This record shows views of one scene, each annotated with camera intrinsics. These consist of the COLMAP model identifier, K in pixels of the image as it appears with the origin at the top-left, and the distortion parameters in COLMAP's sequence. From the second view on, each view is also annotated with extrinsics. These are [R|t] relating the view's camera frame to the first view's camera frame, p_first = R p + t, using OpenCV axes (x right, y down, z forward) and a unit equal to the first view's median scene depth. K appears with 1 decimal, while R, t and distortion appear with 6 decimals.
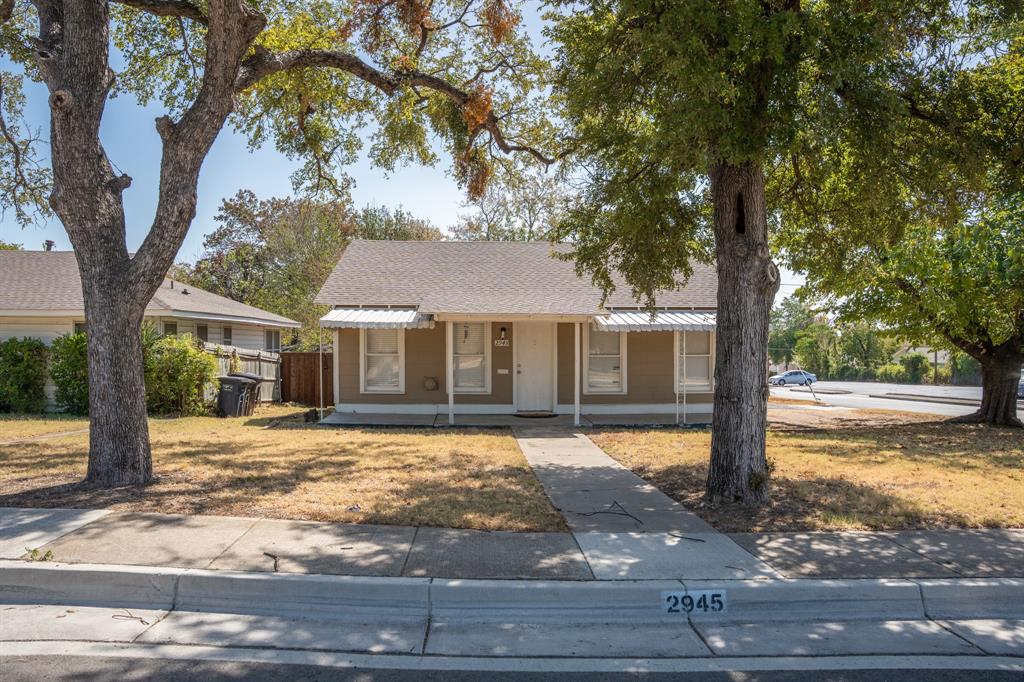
lens RADIAL K [[705.6, 0, 508.0], [0, 705.6, 343.5], [0, 0, 1]] dist [-0.173458, 0.134656]
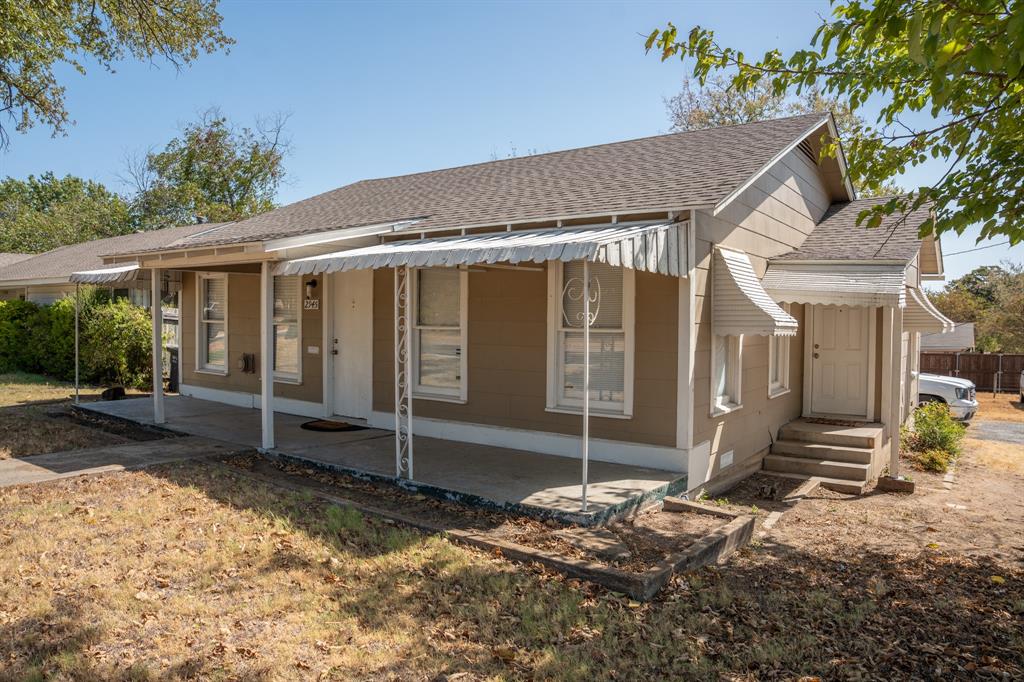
lens RADIAL K [[705.6, 0, 508.0], [0, 705.6, 343.5], [0, 0, 1]] dist [-0.173458, 0.134656]
pose [[0.790248, 0.023978, -0.612317, 0.503119], [-0.004569, 0.999437, 0.033242, 0.012660], [0.612770, -0.023472, 0.789913, 0.618884]]
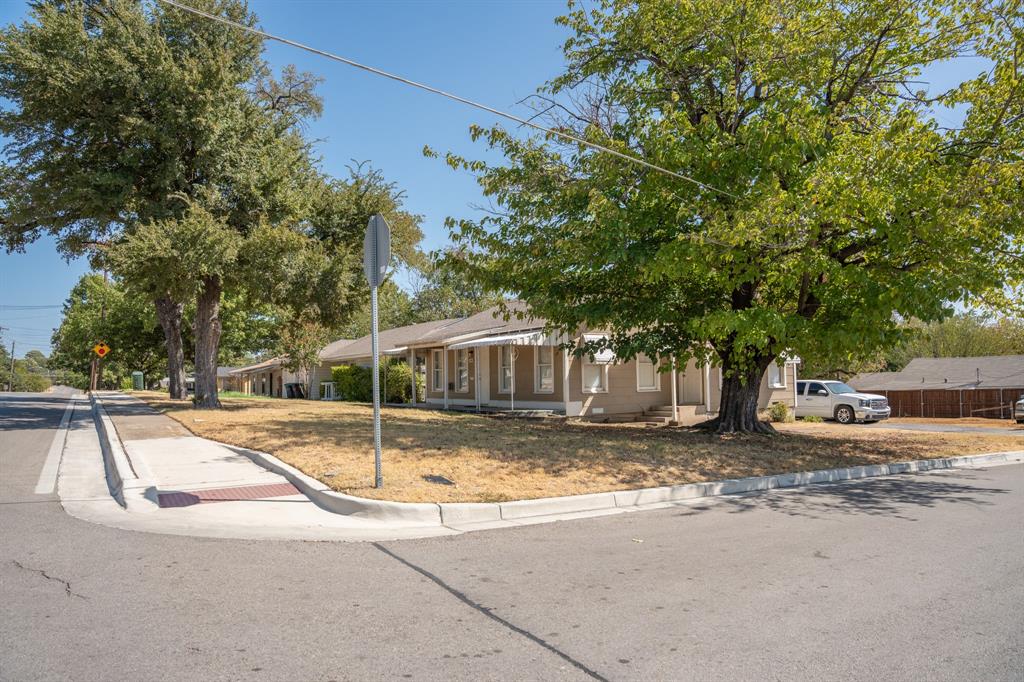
lens RADIAL K [[705.6, 0, 508.0], [0, 705.6, 343.5], [0, 0, 1]] dist [-0.173458, 0.134656]
pose [[0.508116, -0.063131, -0.858972, 1.373903], [0.017113, 0.997853, -0.063216, 0.061584], [0.861119, 0.017422, 0.508105, 0.274662]]
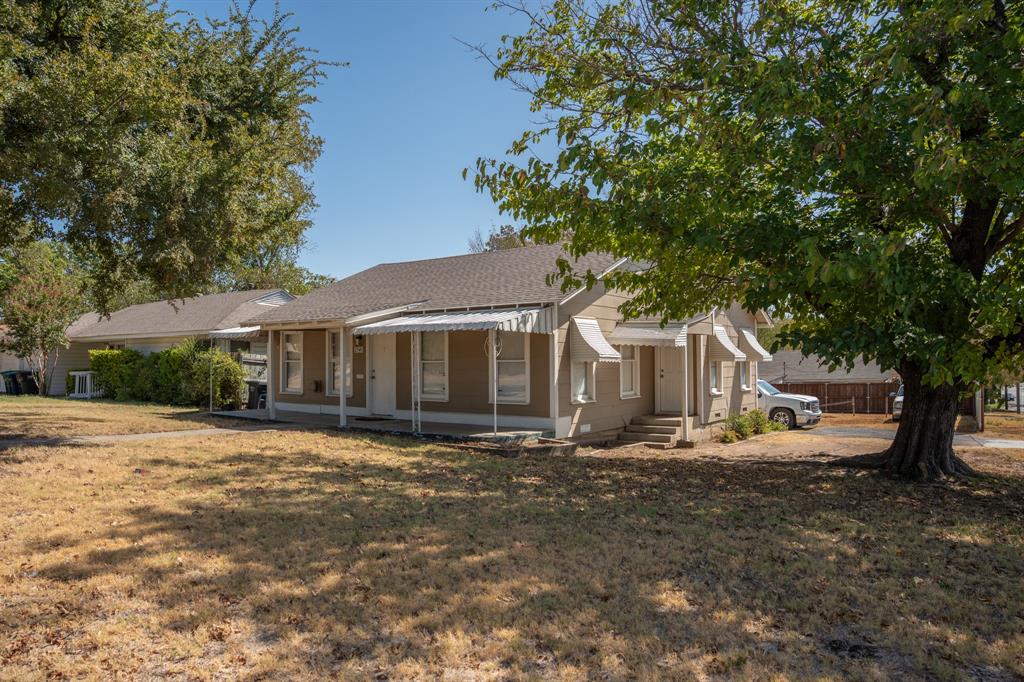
lens RADIAL K [[705.6, 0, 508.0], [0, 705.6, 343.5], [0, 0, 1]] dist [-0.173458, 0.134656]
pose [[0.790536, -0.026441, -0.611844, 0.810255], [0.009679, 0.999482, -0.030687, 0.024198], [0.612339, 0.018337, 0.790383, 0.304763]]
